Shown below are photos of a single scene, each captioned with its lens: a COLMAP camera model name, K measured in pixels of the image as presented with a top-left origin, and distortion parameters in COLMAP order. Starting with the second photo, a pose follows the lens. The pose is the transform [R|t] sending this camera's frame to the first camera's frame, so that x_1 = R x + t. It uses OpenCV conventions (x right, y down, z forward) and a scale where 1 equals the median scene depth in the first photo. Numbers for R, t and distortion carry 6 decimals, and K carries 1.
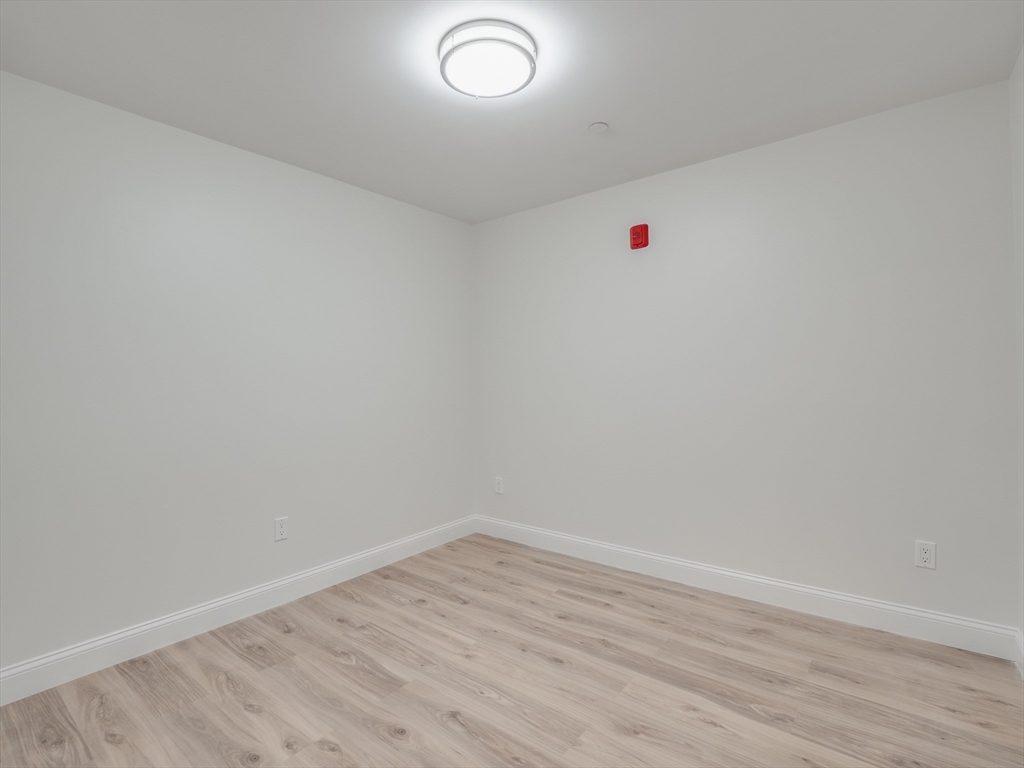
lens RADIAL K [[499.2, 0, 507.1], [0, 499.2, 373.7], [0, 0, 1]] dist [-0.008911, -0.001697]
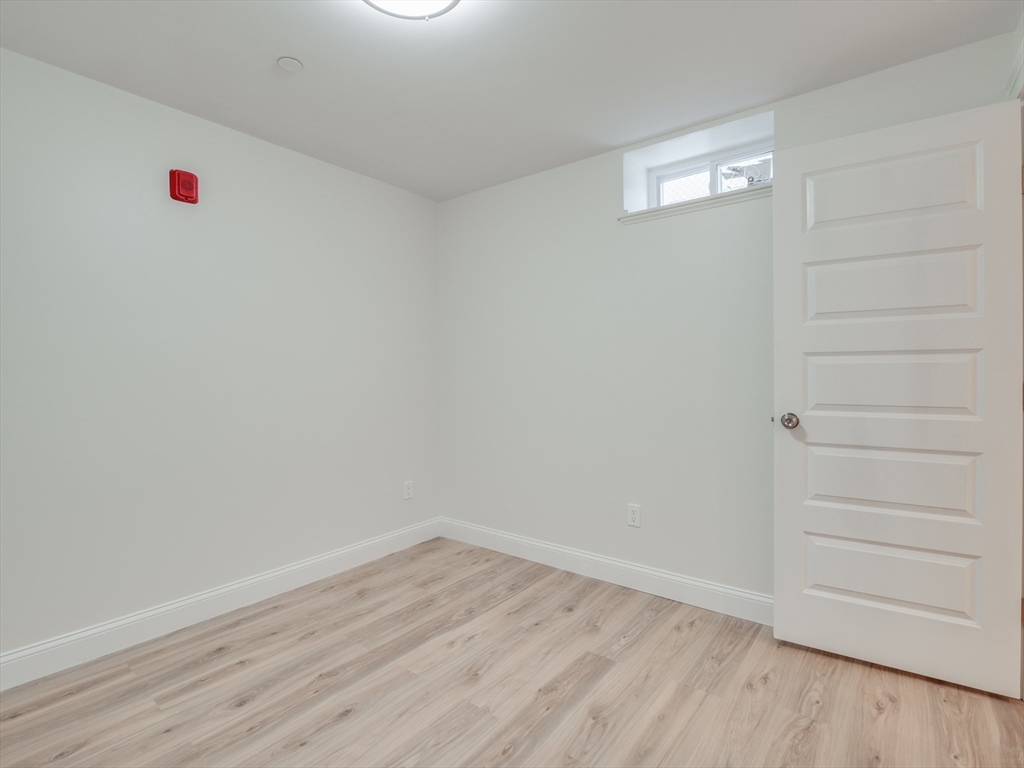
lens RADIAL K [[499.2, 0, 507.1], [0, 499.2, 373.7], [0, 0, 1]] dist [-0.008911, -0.001697]
pose [[0.000906, 0.010109, 0.999948, -0.700698], [-0.004723, 0.999938, -0.010105, 0.023703], [-0.999988, -0.004714, 0.000954, 0.715110]]
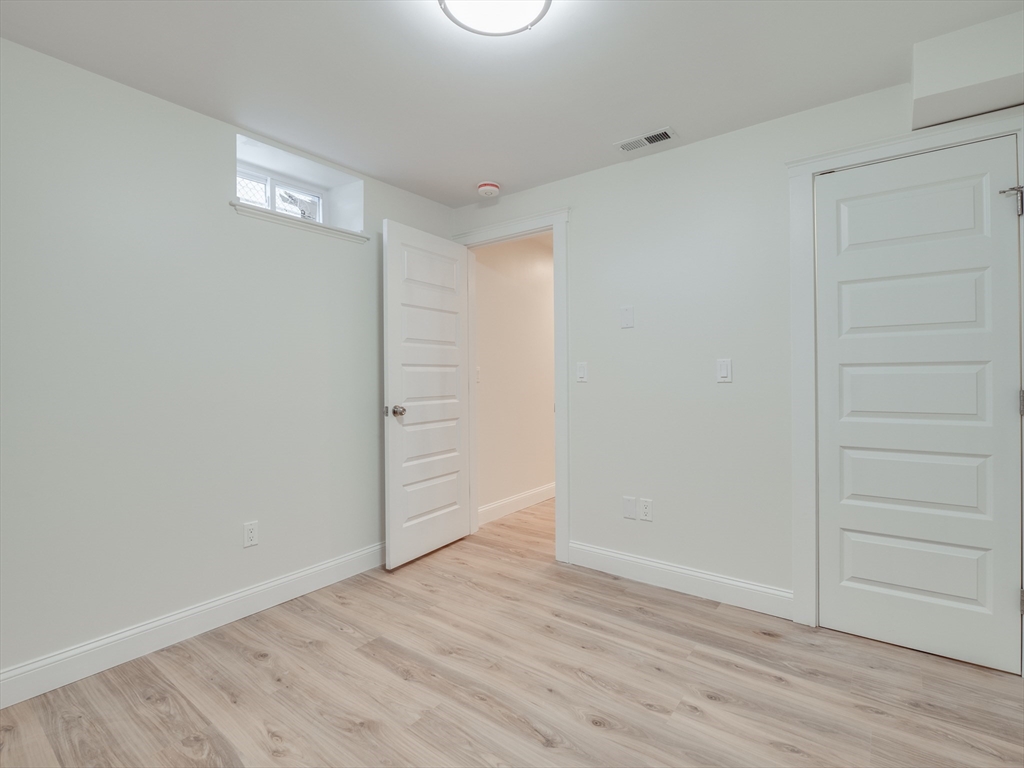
lens RADIAL K [[499.2, 0, 507.1], [0, 499.2, 373.7], [0, 0, 1]] dist [-0.008911, -0.001697]
pose [[-0.999651, 0.021041, -0.015956, -0.025631], [0.021290, 0.999651, -0.015614, 0.027484], [0.015622, -0.015948, -0.999751, 1.554793]]
